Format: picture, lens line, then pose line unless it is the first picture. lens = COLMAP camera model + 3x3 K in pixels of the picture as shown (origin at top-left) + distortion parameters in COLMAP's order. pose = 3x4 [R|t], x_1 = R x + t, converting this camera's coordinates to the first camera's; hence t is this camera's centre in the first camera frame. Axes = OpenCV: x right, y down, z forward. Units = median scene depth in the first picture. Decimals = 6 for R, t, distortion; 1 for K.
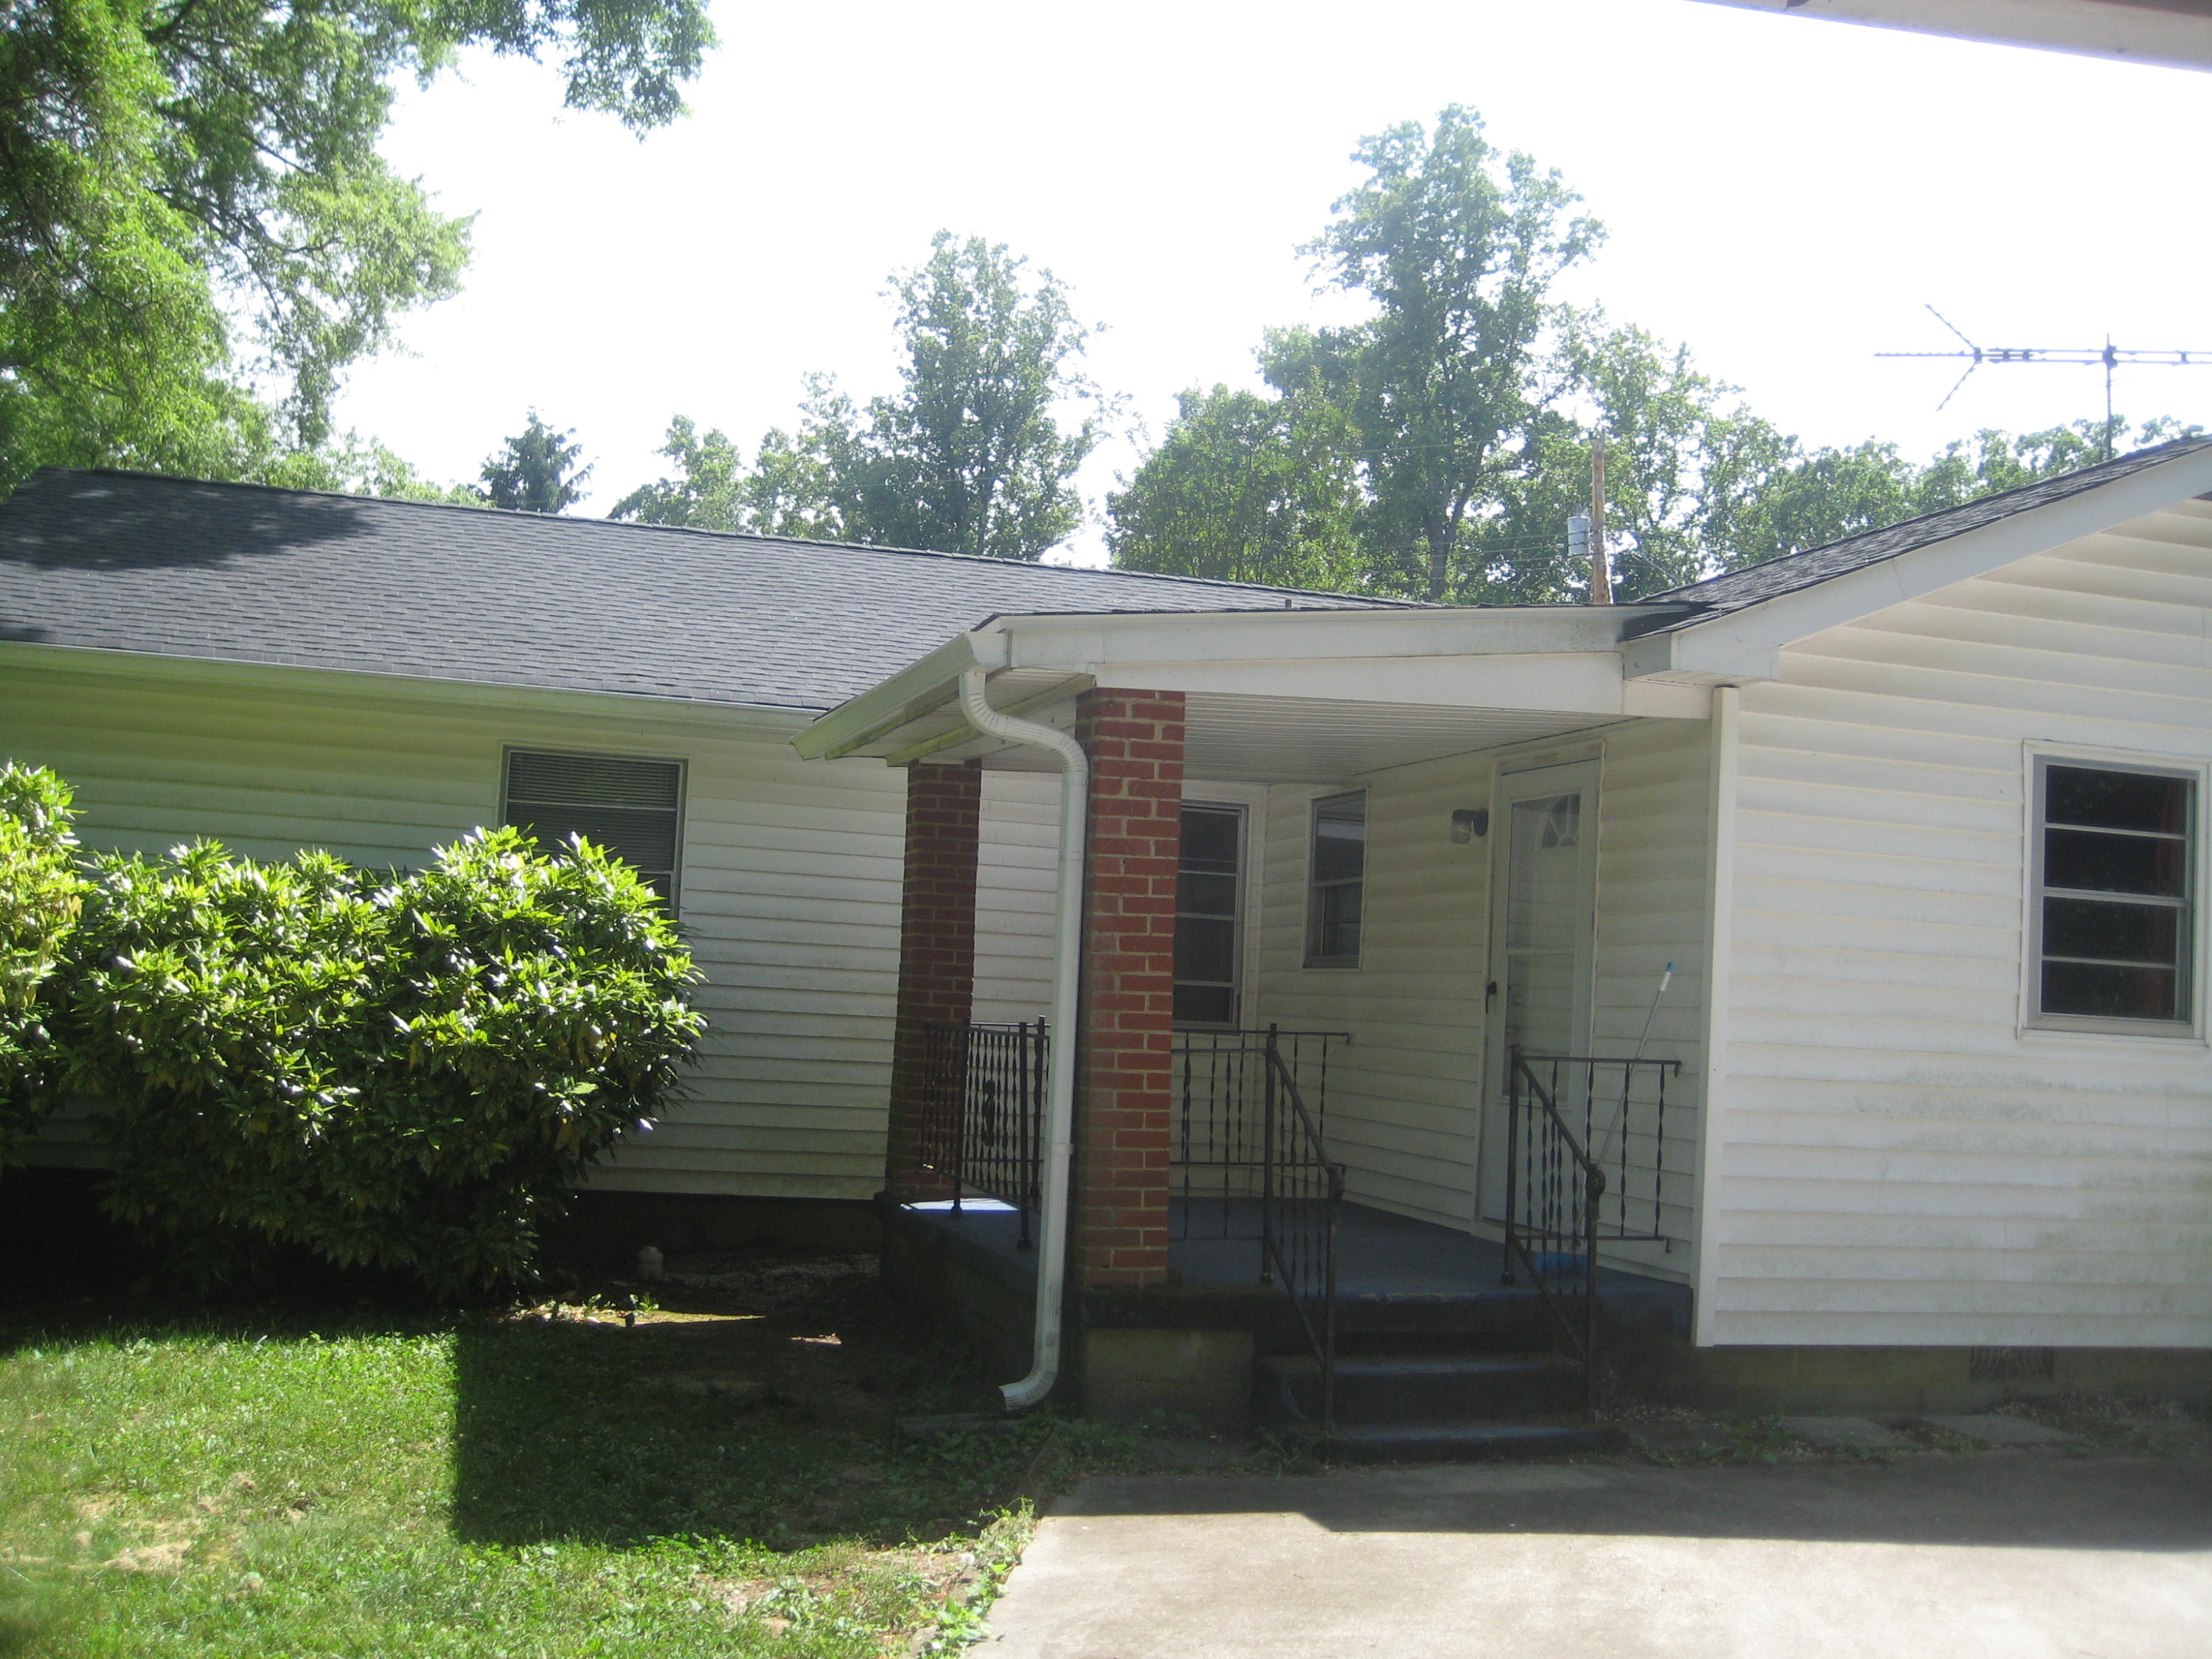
lens RADIAL K [[2311.0, 0, 1106.0], [0, 2311.0, 829.5], [0, 0, 1]] dist [-0.124134, 0.244674]
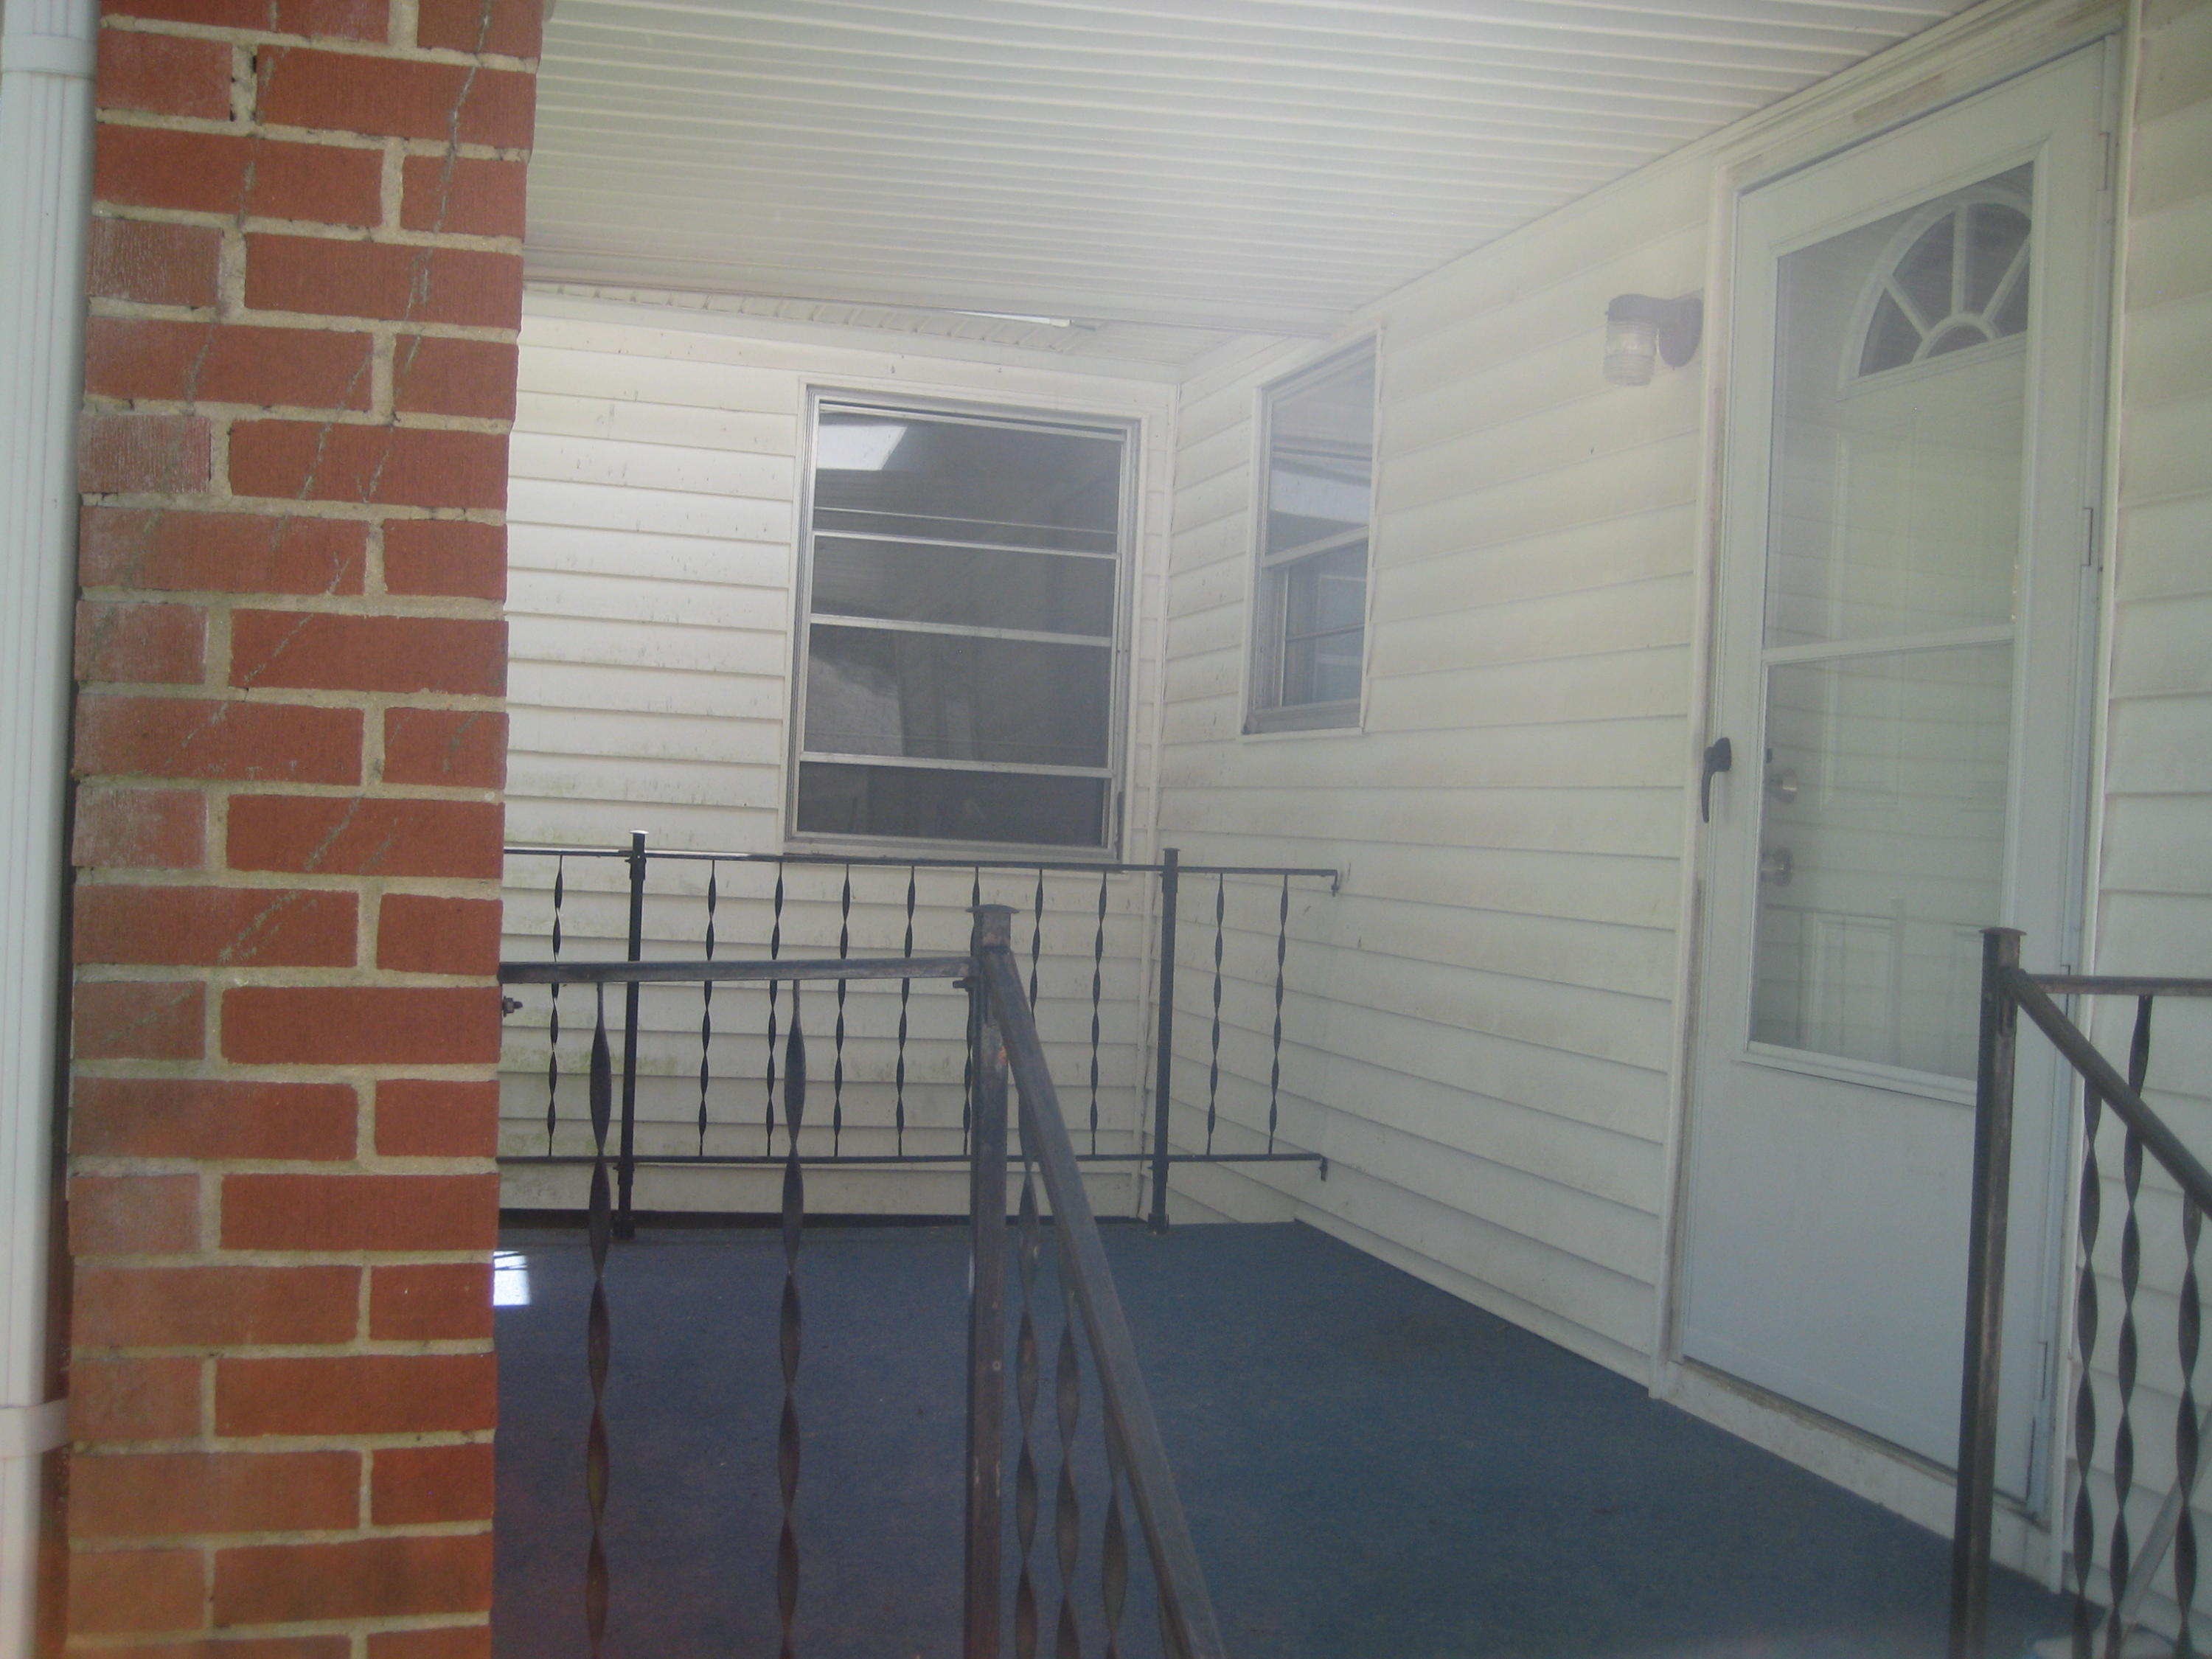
lens RADIAL K [[2311.0, 0, 1106.0], [0, 2311.0, 829.5], [0, 0, 1]] dist [-0.124134, 0.244674]
pose [[0.999981, -0.000491, 0.006063, 0.066177], [0.000037, 0.997205, 0.074720, 0.053693], [-0.006083, -0.074718, 0.997186, 0.634146]]
